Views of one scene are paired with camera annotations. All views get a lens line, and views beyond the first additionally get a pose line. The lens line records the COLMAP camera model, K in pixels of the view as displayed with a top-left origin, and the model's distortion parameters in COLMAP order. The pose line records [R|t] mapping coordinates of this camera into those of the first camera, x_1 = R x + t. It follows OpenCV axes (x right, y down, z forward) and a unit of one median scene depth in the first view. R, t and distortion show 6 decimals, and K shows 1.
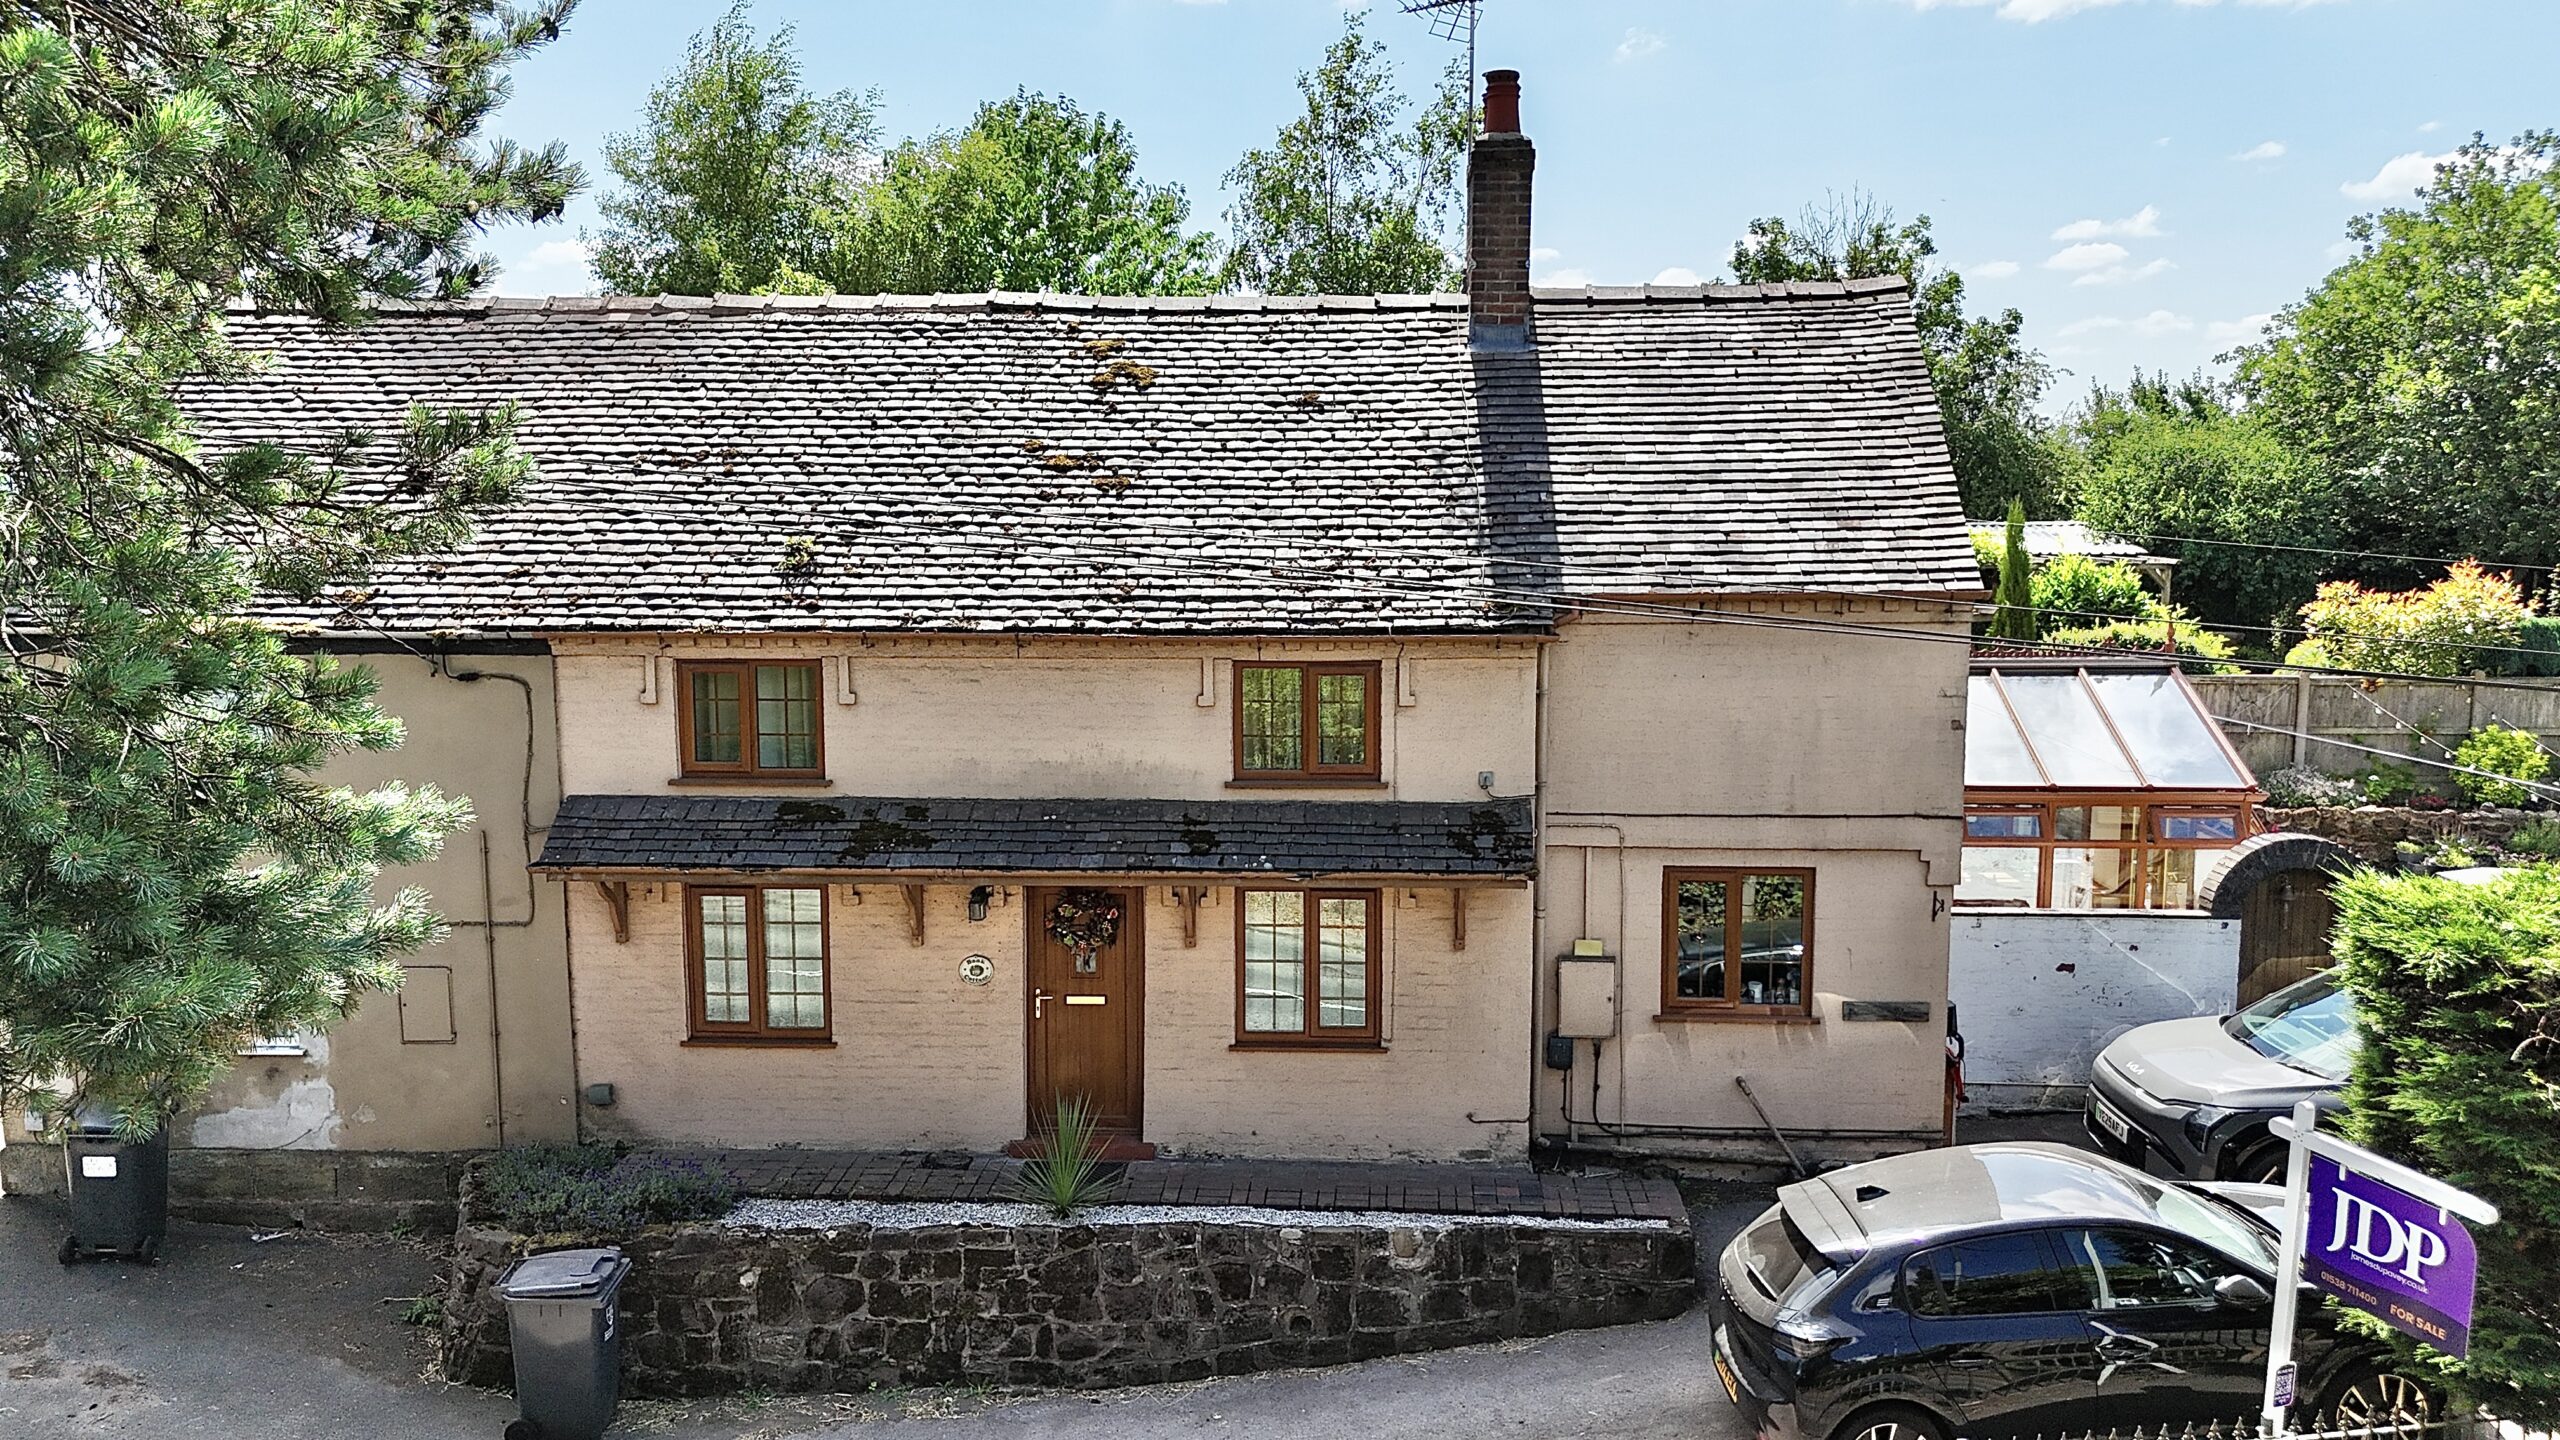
lens RADIAL K [[1857.2, 0, 1287.1], [0, 1857.2, 723.6], [0, 0, 1]] dist [0.090150, -0.105688]
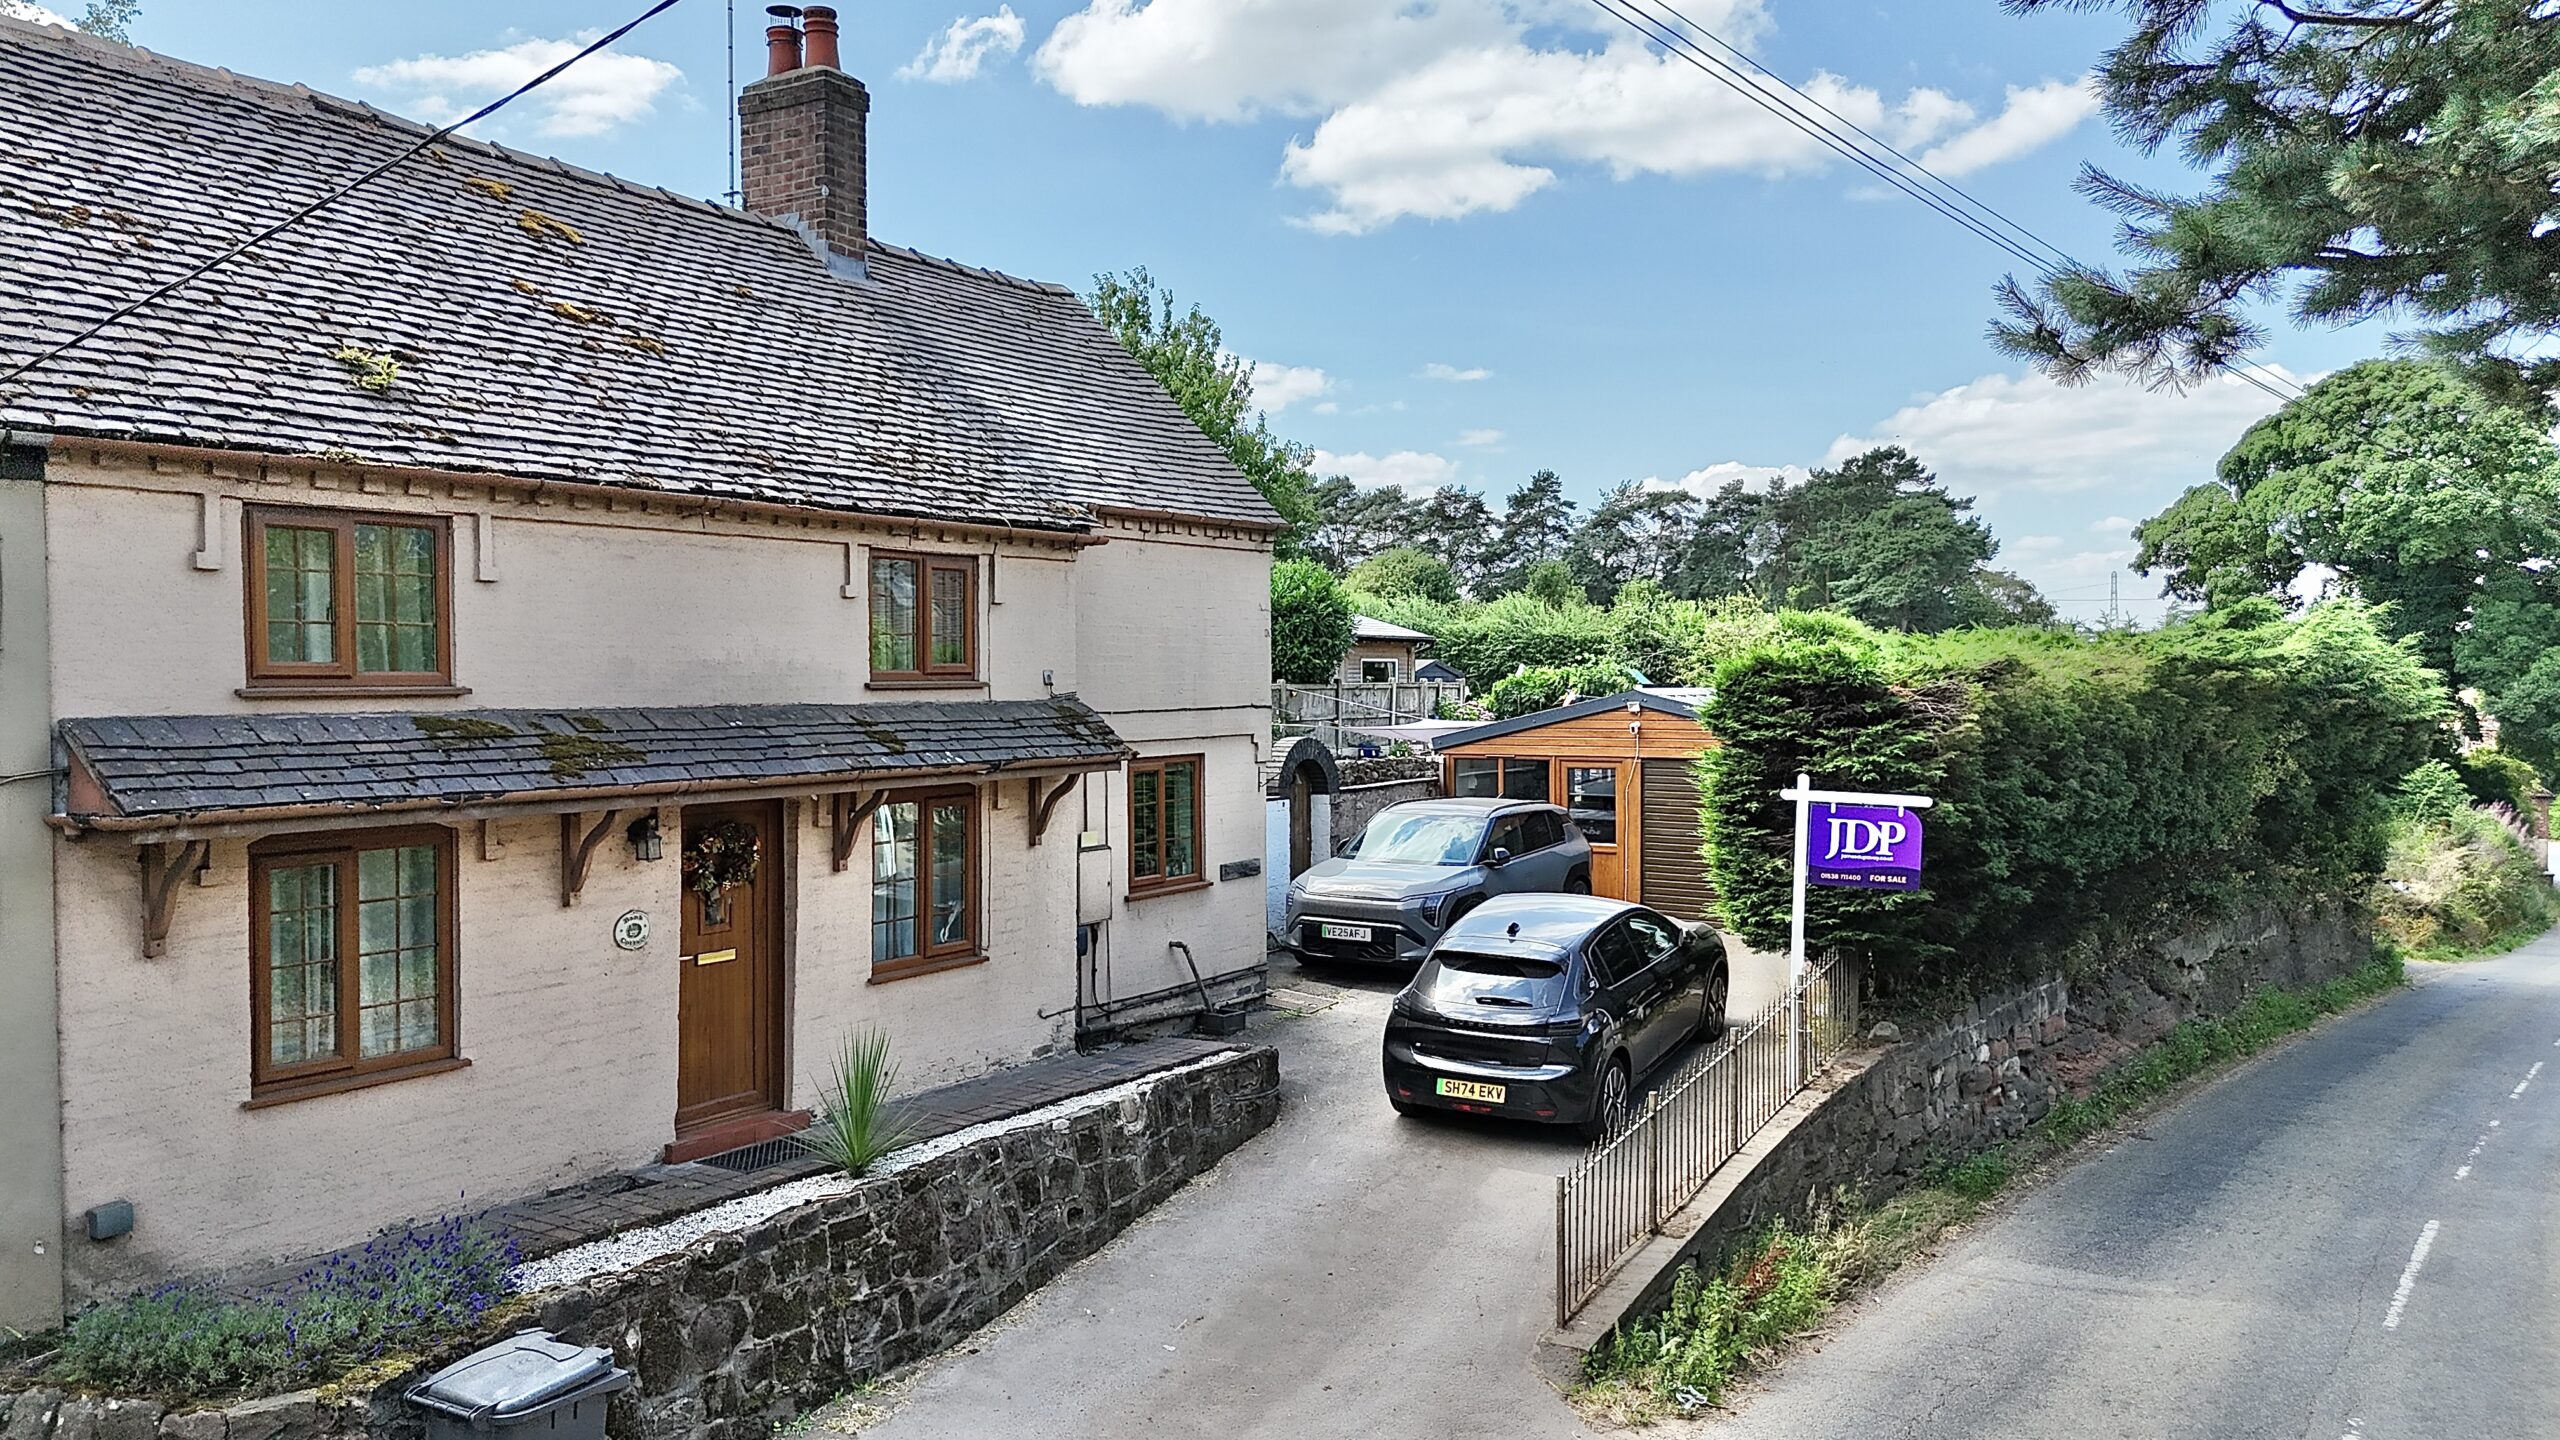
lens RADIAL K [[1857.2, 0, 1287.1], [0, 1857.2, 723.6], [0, 0, 1]] dist [0.090150, -0.105688]
pose [[0.493962, -0.024613, 0.869135, -0.718694], [0.109621, 0.993386, -0.034170, 0.104070], [-0.862546, 0.112154, 0.493393, 0.368509]]
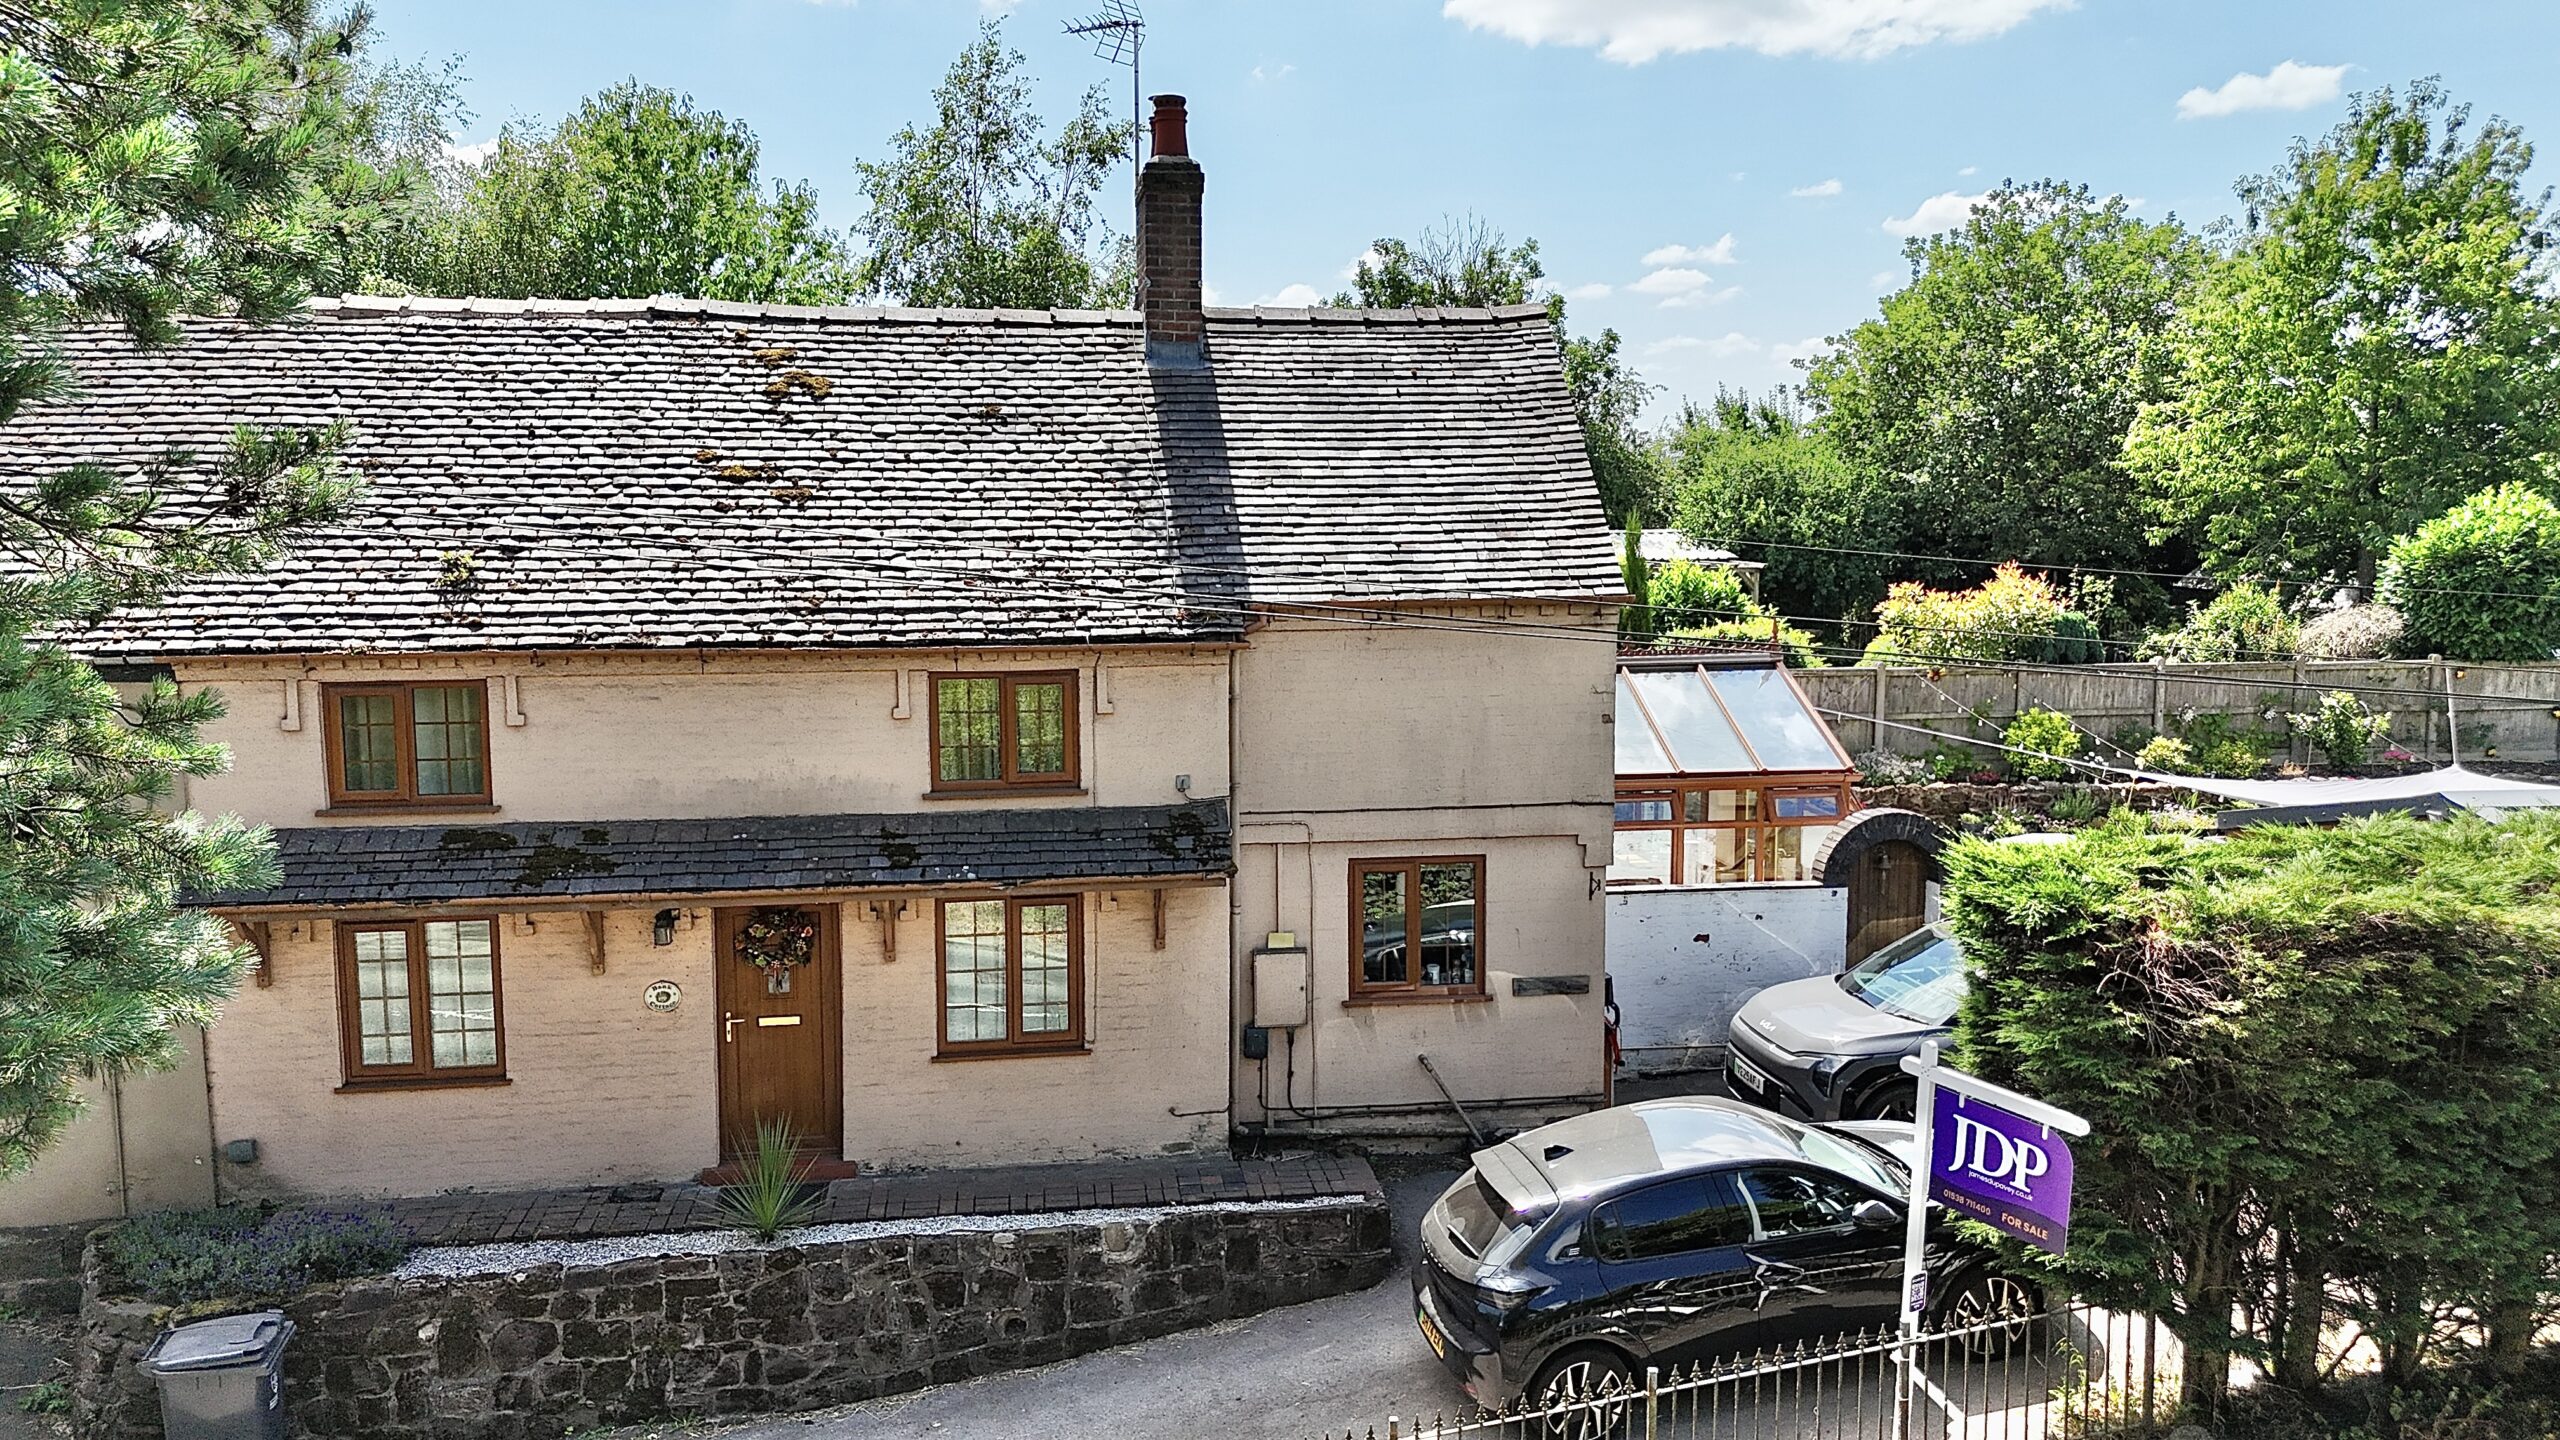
lens RADIAL K [[1866.8, 0, 1280.0], [0, 1866.8, 720.0], [0, 0, 1]] dist [0.068181, -0.059932]
pose [[0.980458, -0.024775, 0.195164, -0.039766], [0.025883, 0.999660, -0.003132, -0.000100], [-0.195020, 0.008123, 0.980766, -0.026017]]
